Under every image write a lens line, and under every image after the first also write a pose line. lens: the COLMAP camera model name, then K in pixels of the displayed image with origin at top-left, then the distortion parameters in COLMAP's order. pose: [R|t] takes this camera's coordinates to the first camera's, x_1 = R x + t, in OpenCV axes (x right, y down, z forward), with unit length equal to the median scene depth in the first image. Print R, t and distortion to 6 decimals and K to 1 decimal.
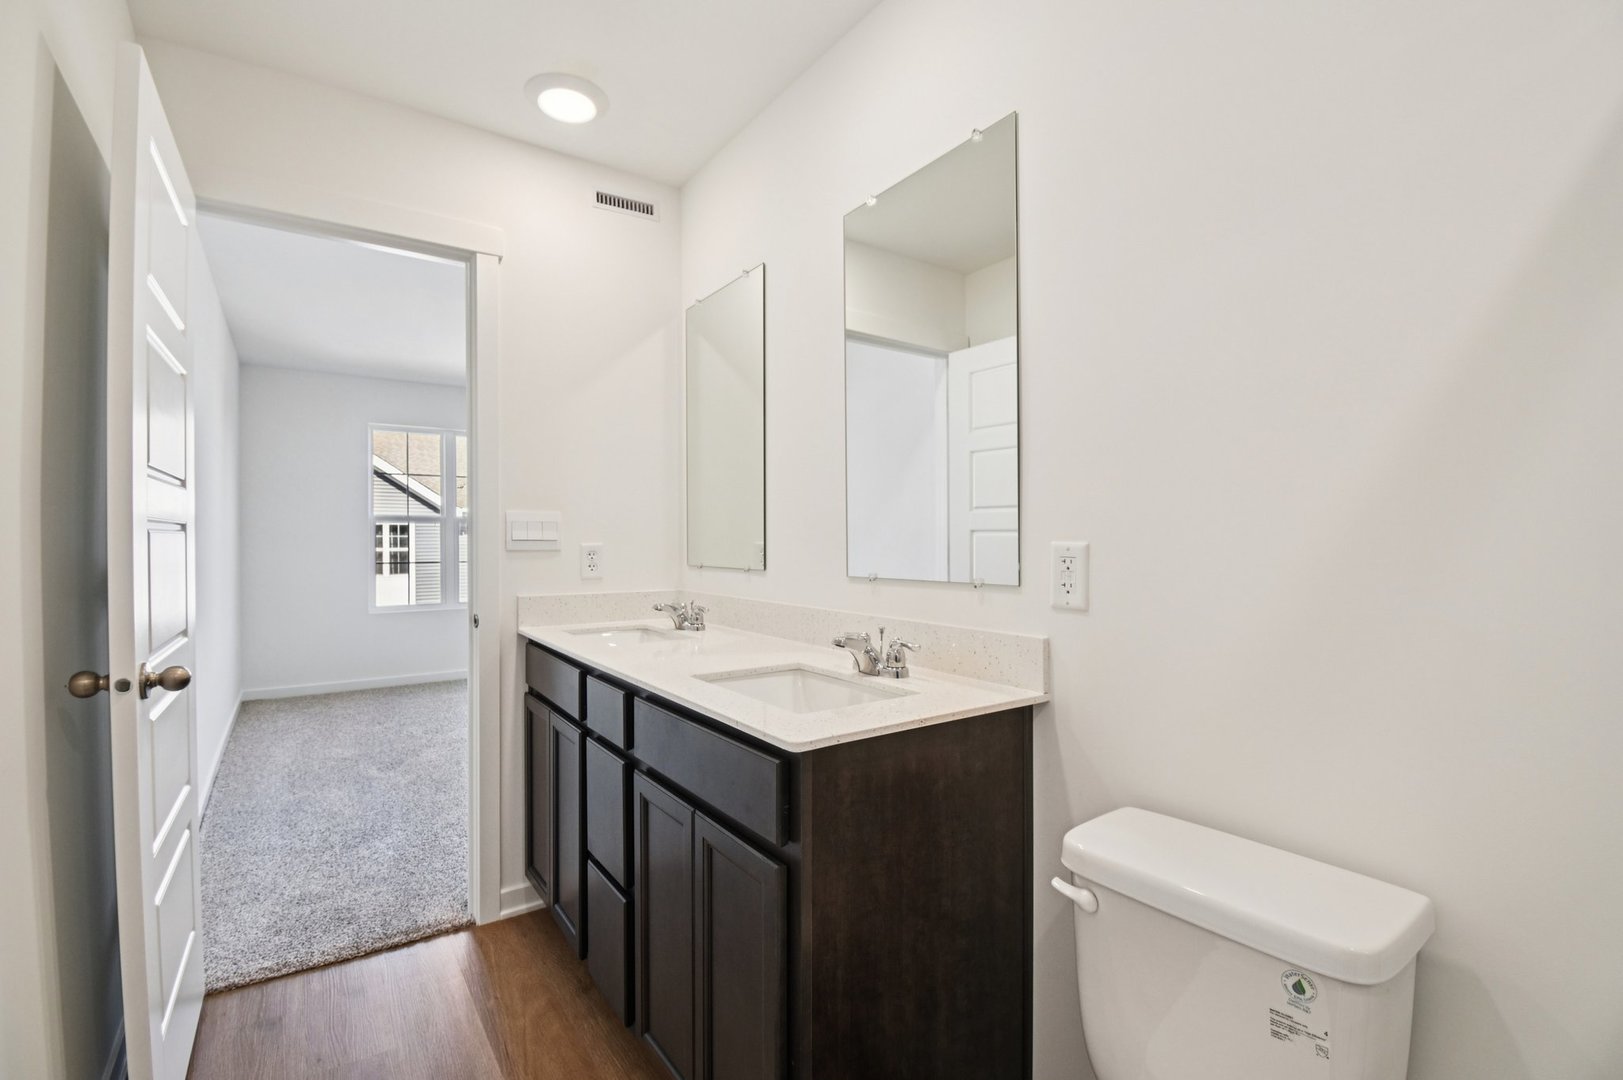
lens RADIAL K [[736.4, 0, 817.3], [0, 736.4, 537.5], [0, 0, 1]] dist [0.032644, -0.029472]
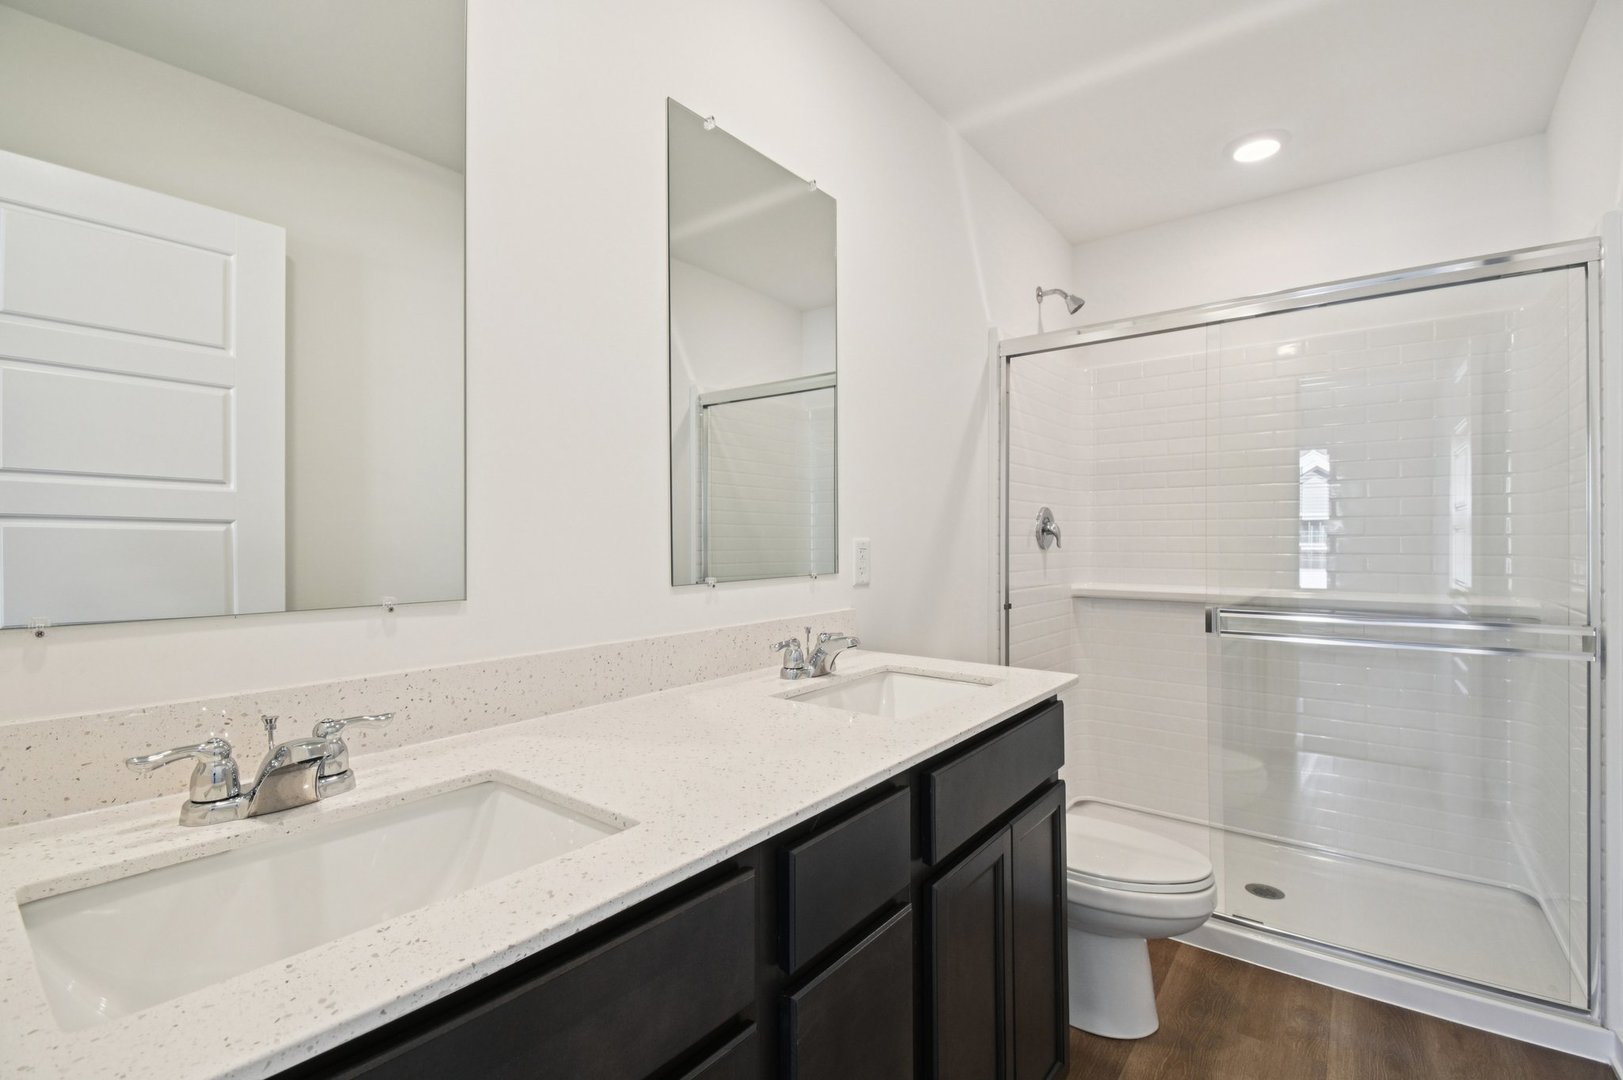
lens RADIAL K [[736.4, 0, 817.3], [0, 736.4, 537.5], [0, 0, 1]] dist [0.032644, -0.029472]
pose [[-0.287086, 0.003323, 0.957899, -0.873097], [0.005058, 0.999985, -0.001953, 0.006617], [-0.957891, 0.004284, -0.287099, 1.308428]]
